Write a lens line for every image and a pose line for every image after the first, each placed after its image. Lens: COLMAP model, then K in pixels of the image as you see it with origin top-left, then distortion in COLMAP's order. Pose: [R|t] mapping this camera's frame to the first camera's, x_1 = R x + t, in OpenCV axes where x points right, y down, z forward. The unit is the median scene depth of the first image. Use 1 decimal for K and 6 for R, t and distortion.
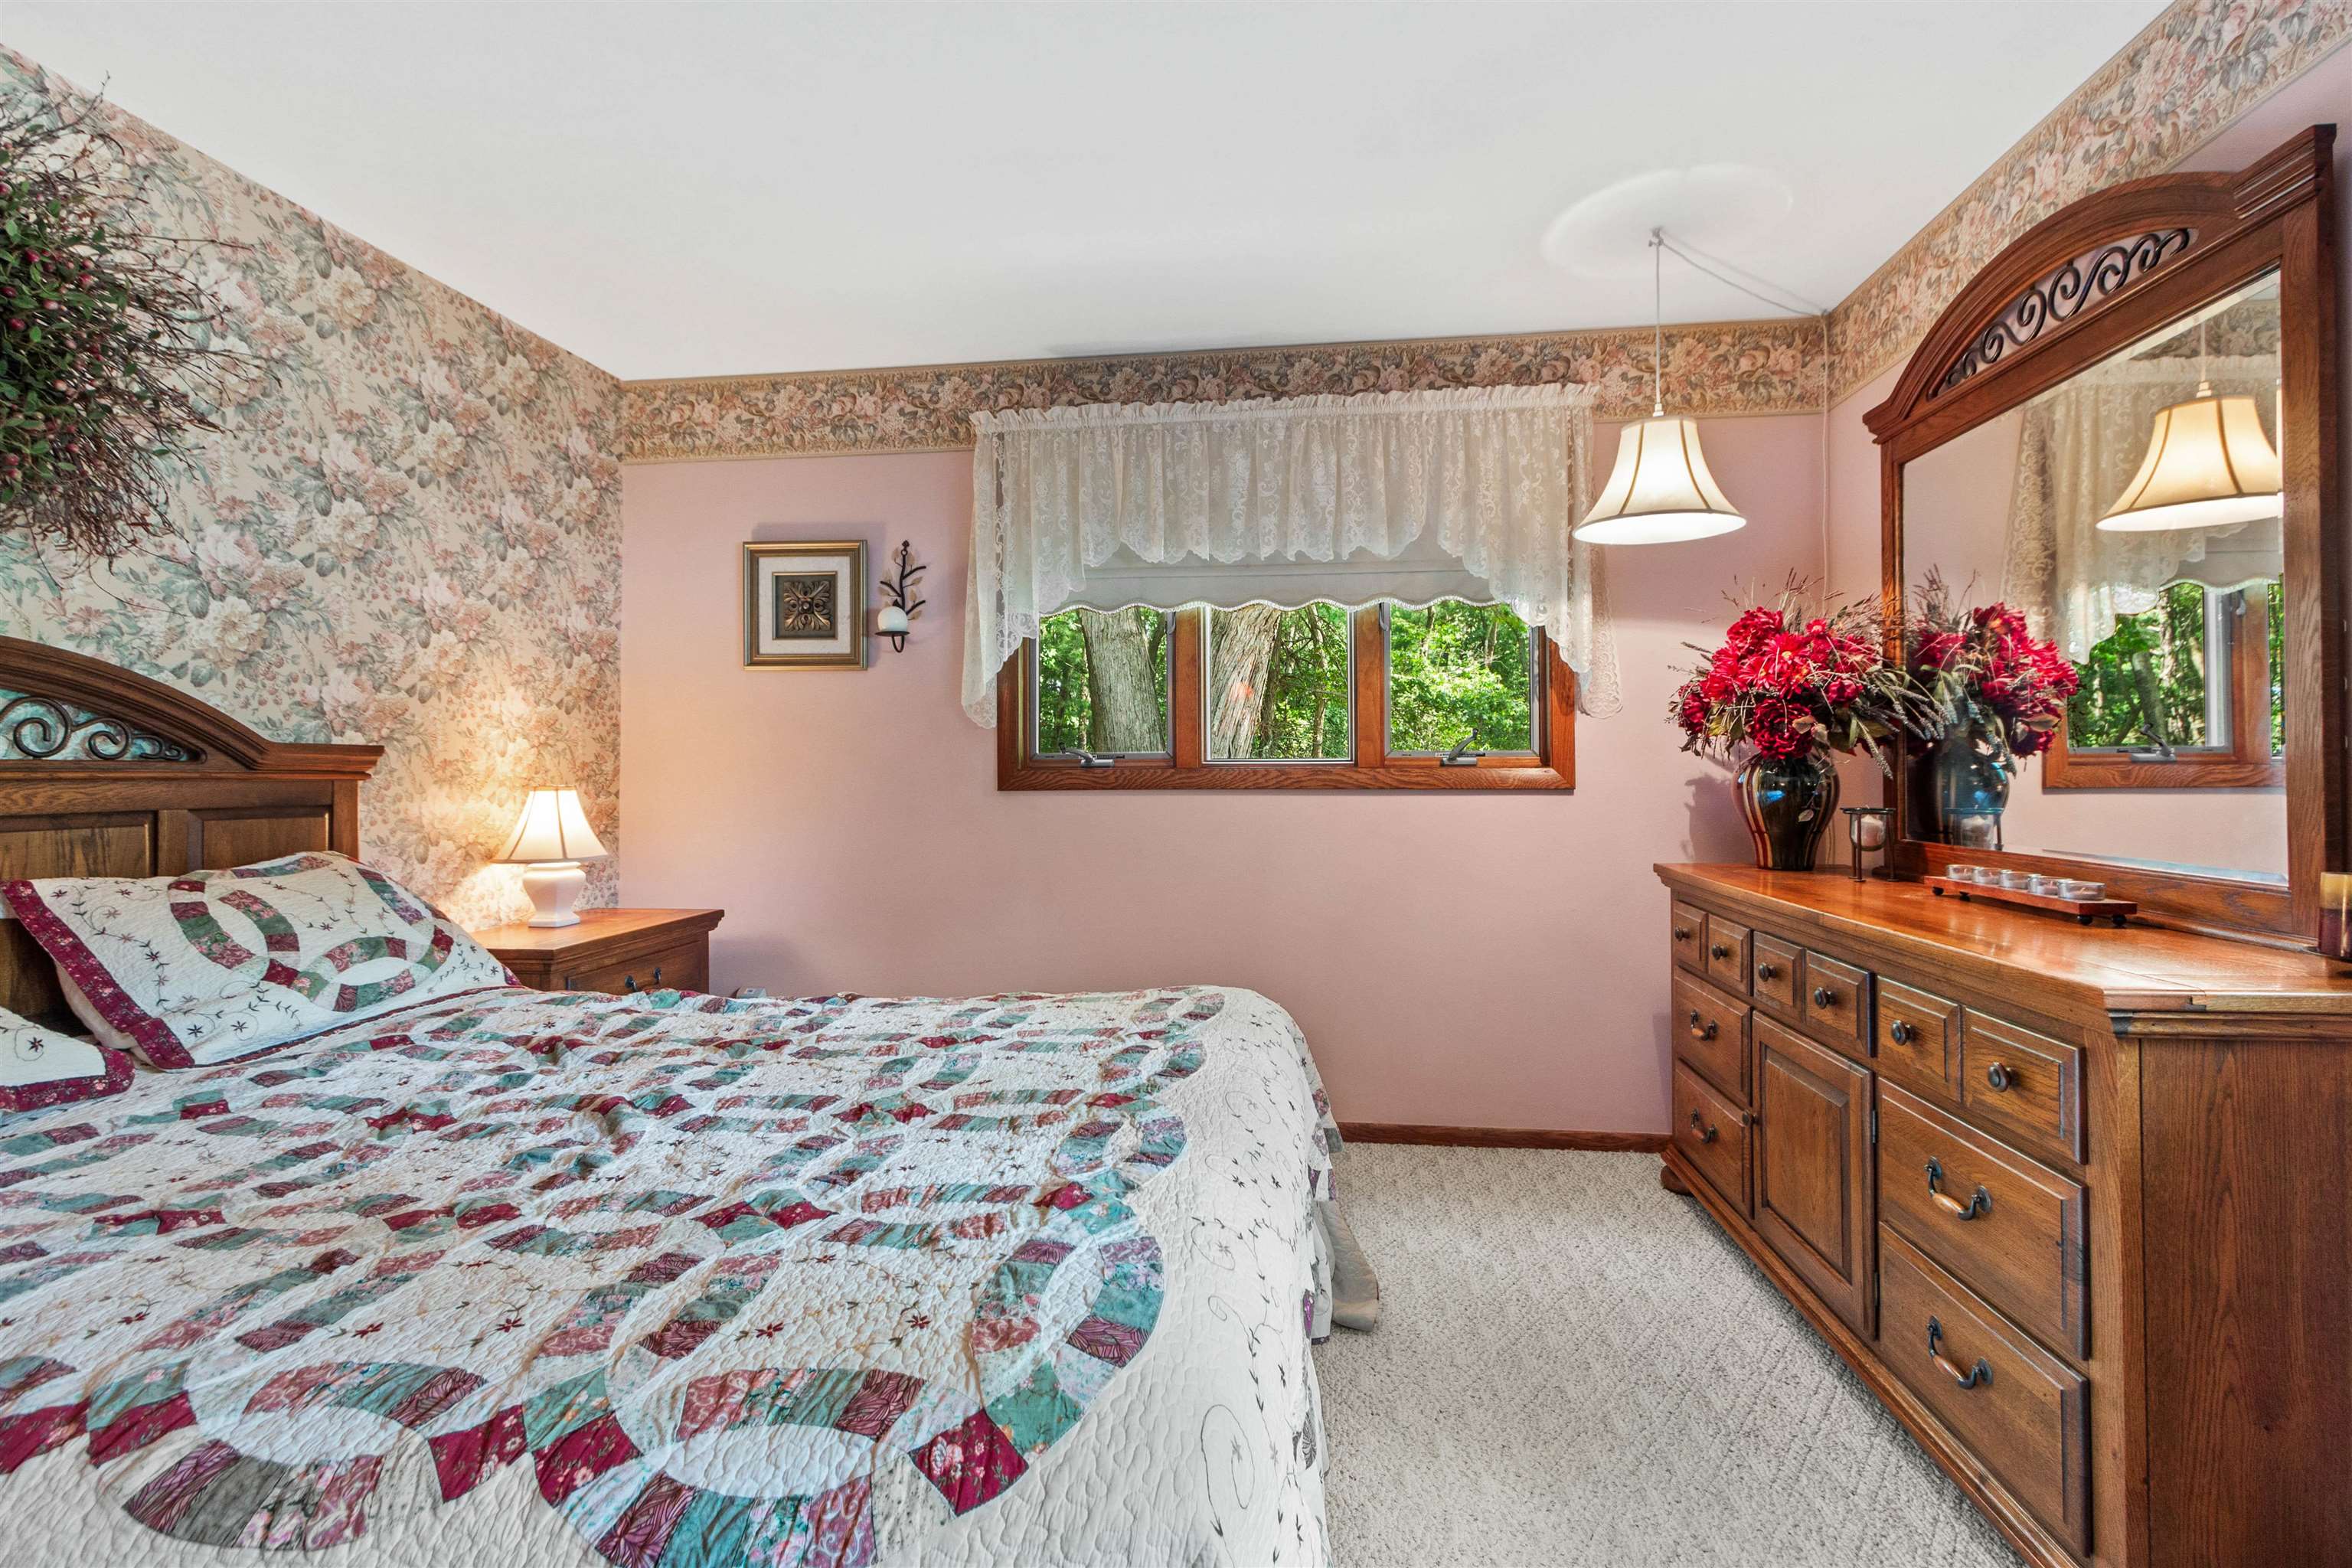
lens RADIAL K [[1106.1, 0, 1179.7], [0, 1106.1, 779.8], [0, 0, 1]] dist [0.008596, -0.002919]
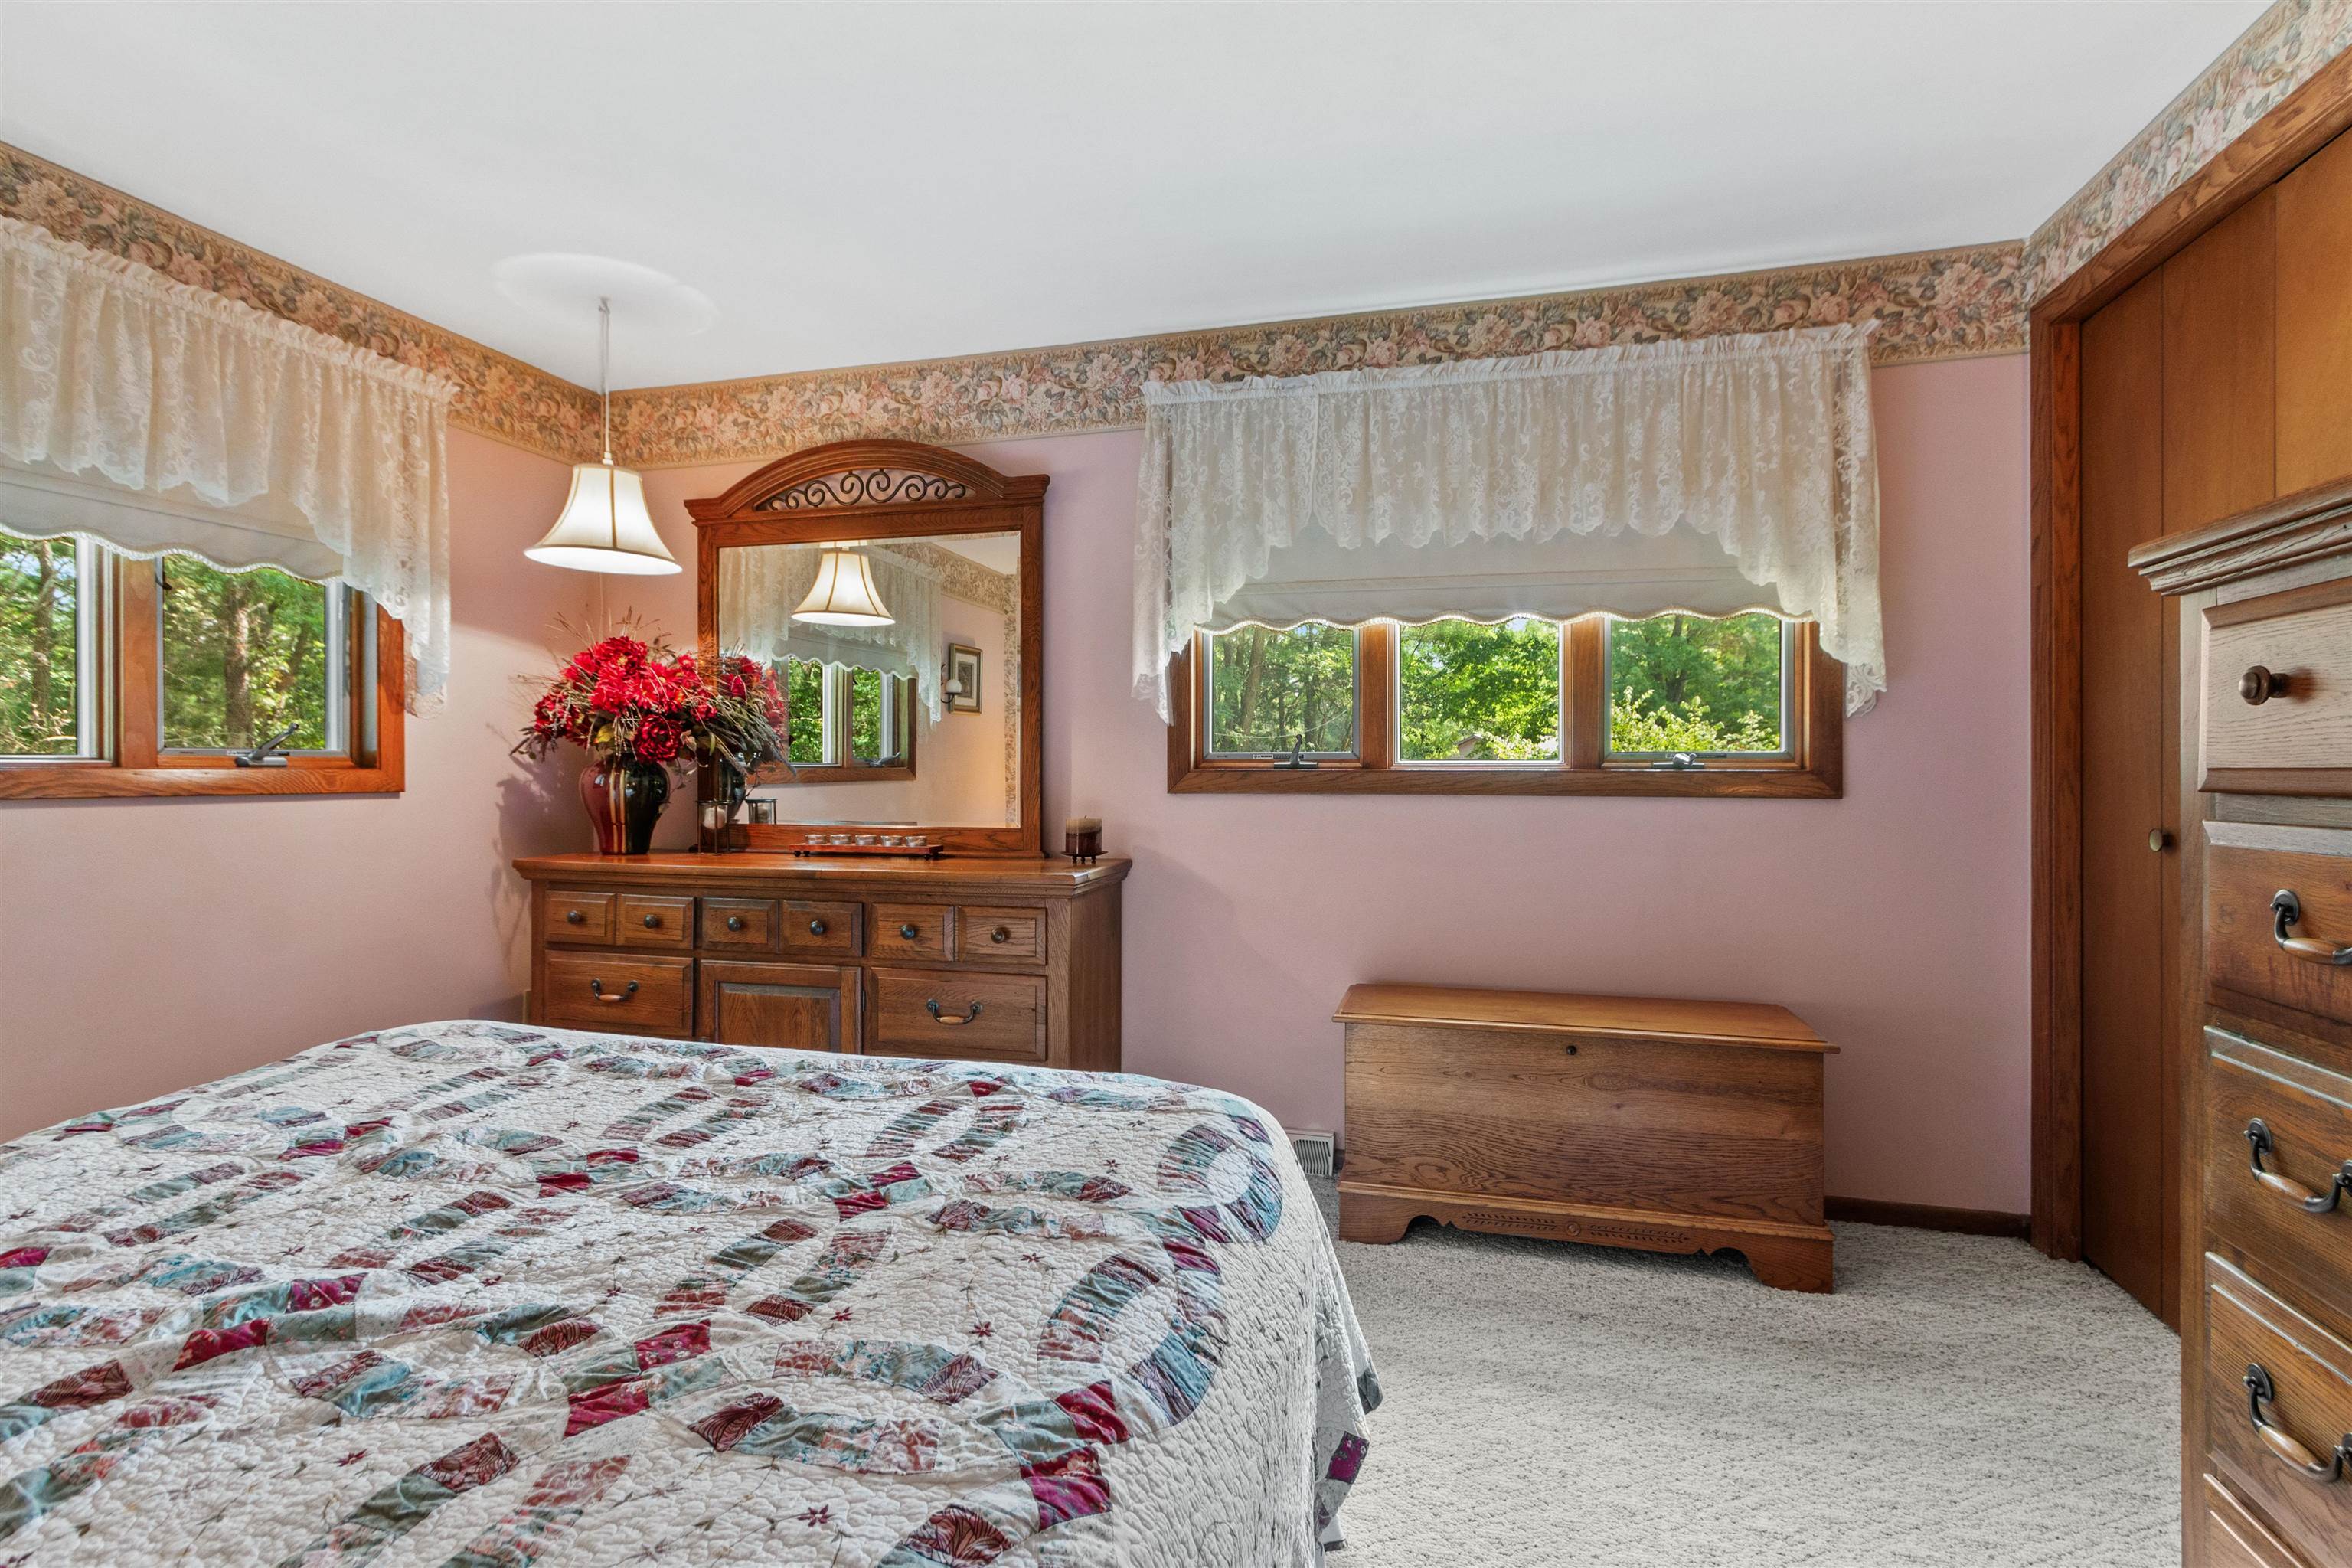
lens RADIAL K [[1106.1, 0, 1180.5], [0, 1106.1, 794.3], [0, 0, 1]] dist [0.008596, -0.002919]
pose [[0.140193, -0.018472, 0.989952, -0.828222], [0.008967, 0.999809, 0.017386, -0.000240], [-0.990084, 0.006440, 0.140332, 0.336694]]
